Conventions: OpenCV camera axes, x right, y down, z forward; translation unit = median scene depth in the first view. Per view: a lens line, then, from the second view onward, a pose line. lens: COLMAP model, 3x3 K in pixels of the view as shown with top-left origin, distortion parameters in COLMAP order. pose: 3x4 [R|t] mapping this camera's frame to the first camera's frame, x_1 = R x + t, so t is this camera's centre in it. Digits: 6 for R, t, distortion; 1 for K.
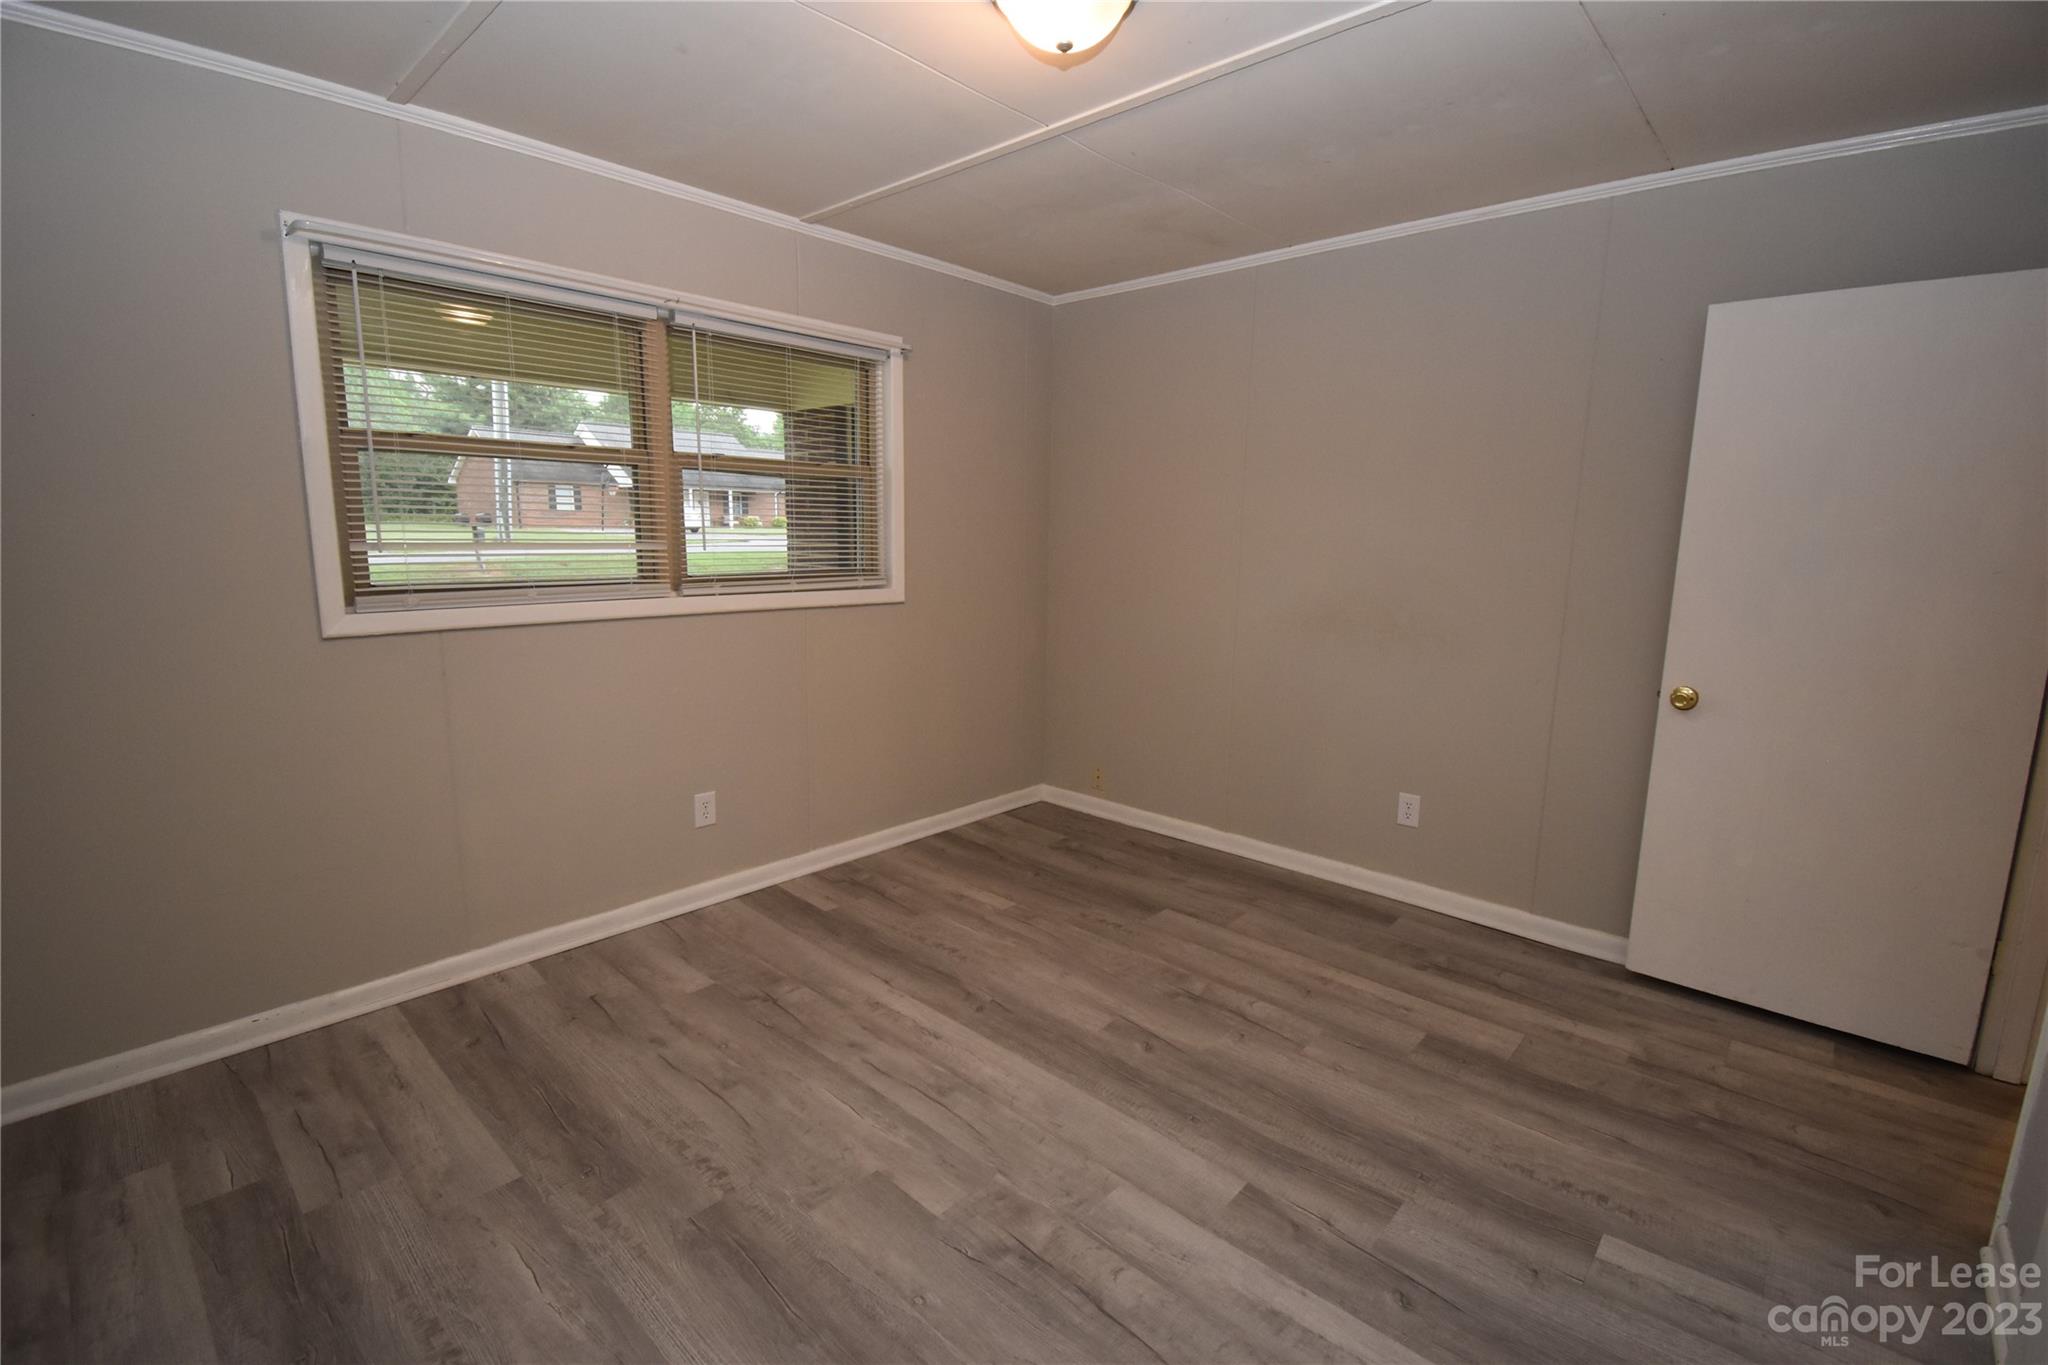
lens RADIAL K [[908.0, 0, 1033.2], [0, 908.0, 680.2], [0, 0, 1]] dist [0.019029, -0.026719]
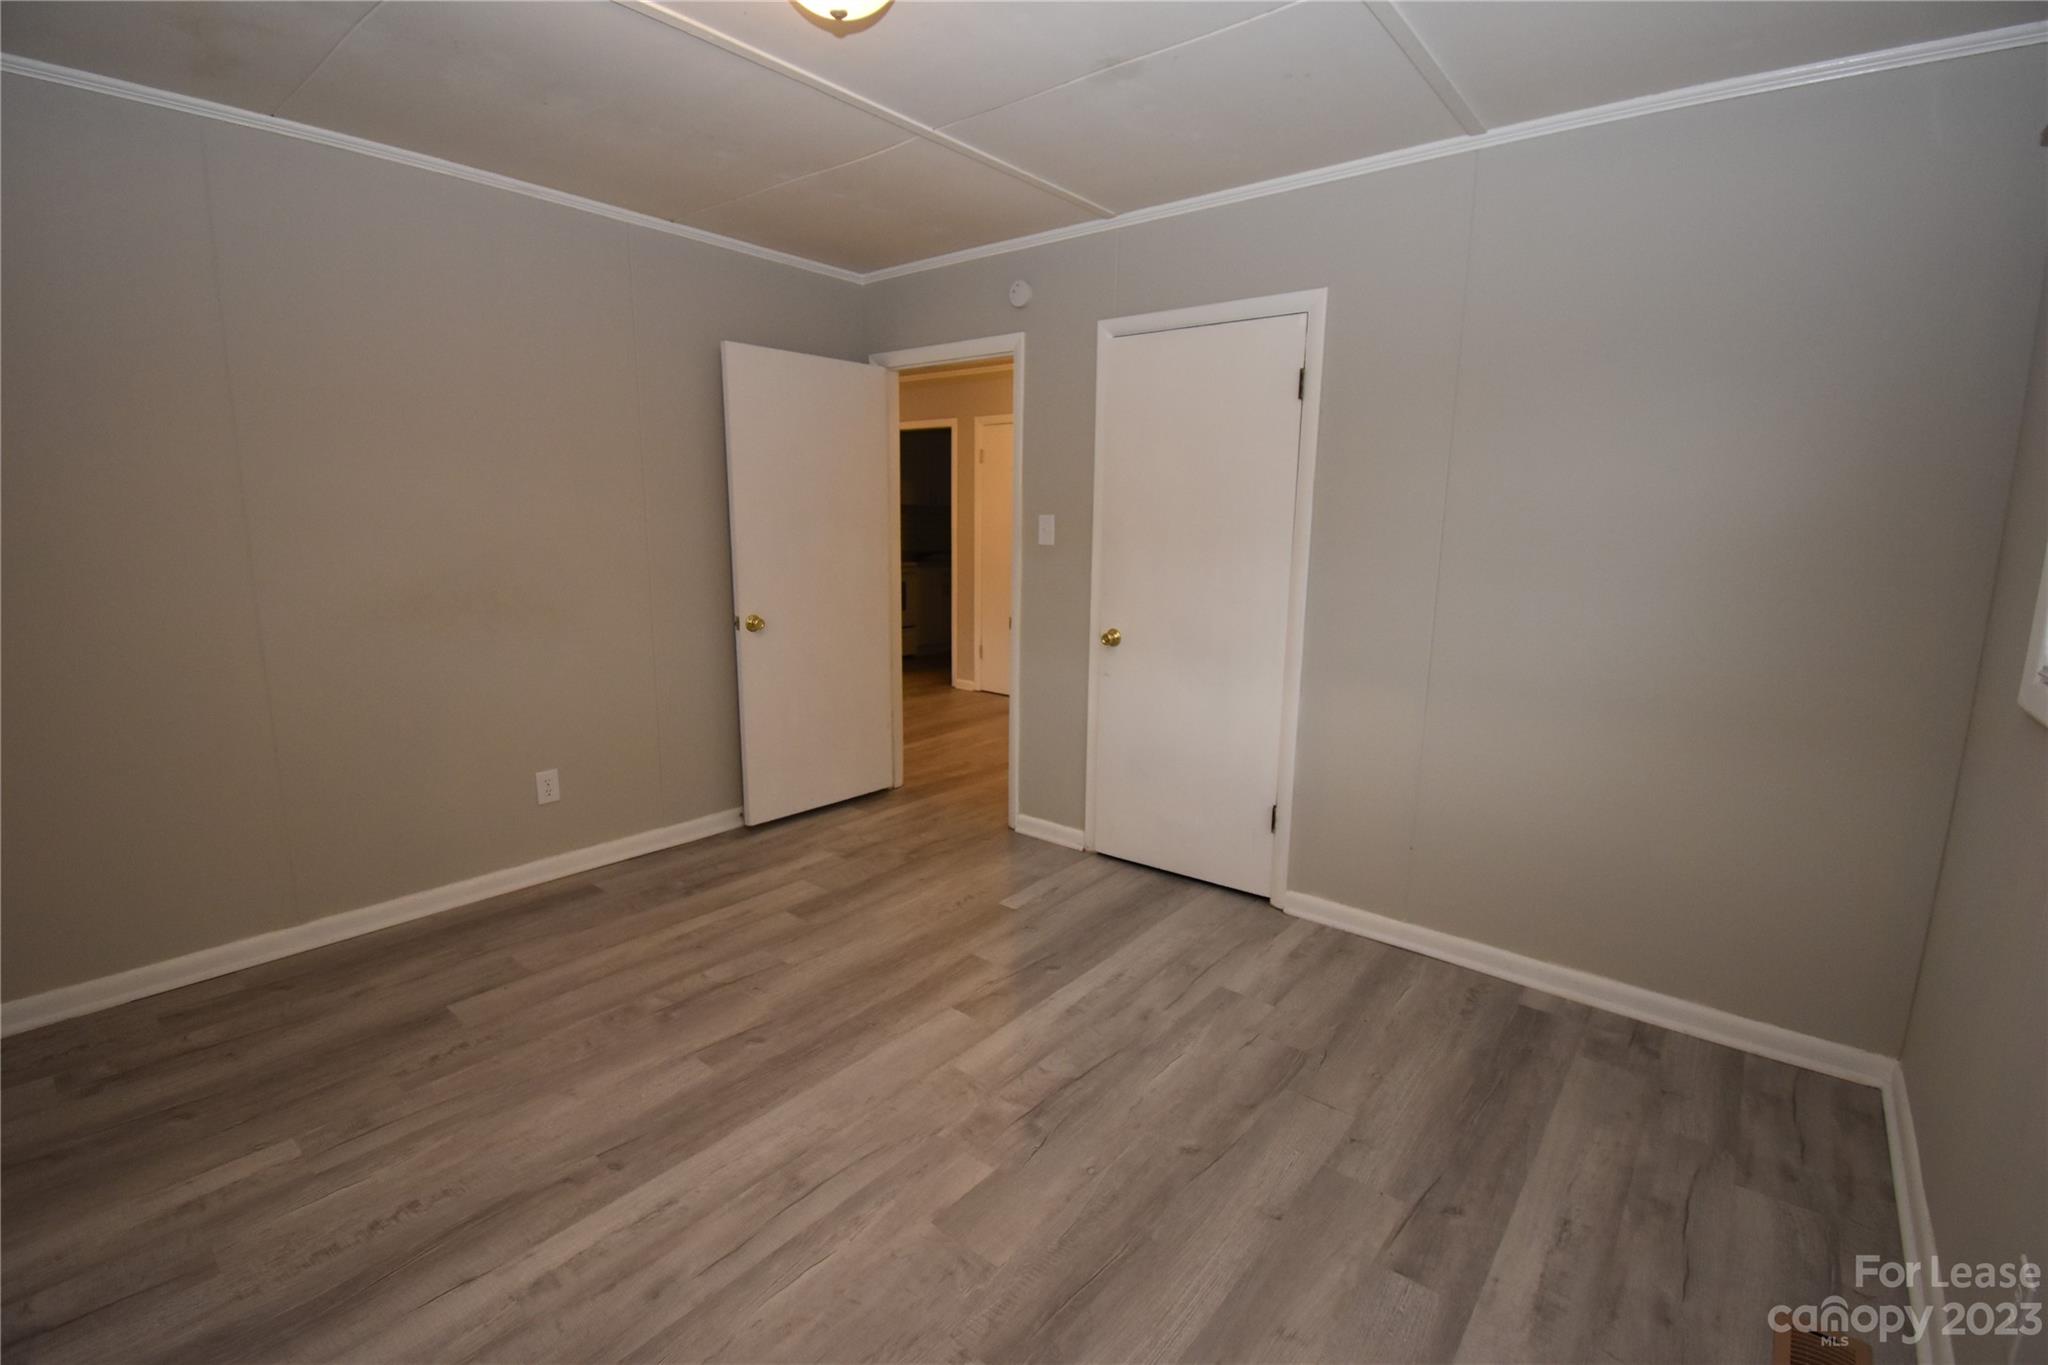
lens RADIAL K [[908.0, 0, 1033.2], [0, 908.0, 680.2], [0, 0, 1]] dist [0.019029, -0.026719]
pose [[-0.061358, -0.192908, 0.979297, -0.768957], [0.148483, 0.968464, 0.200077, -0.121113], [-0.987010, 0.157685, -0.030779, 0.672941]]
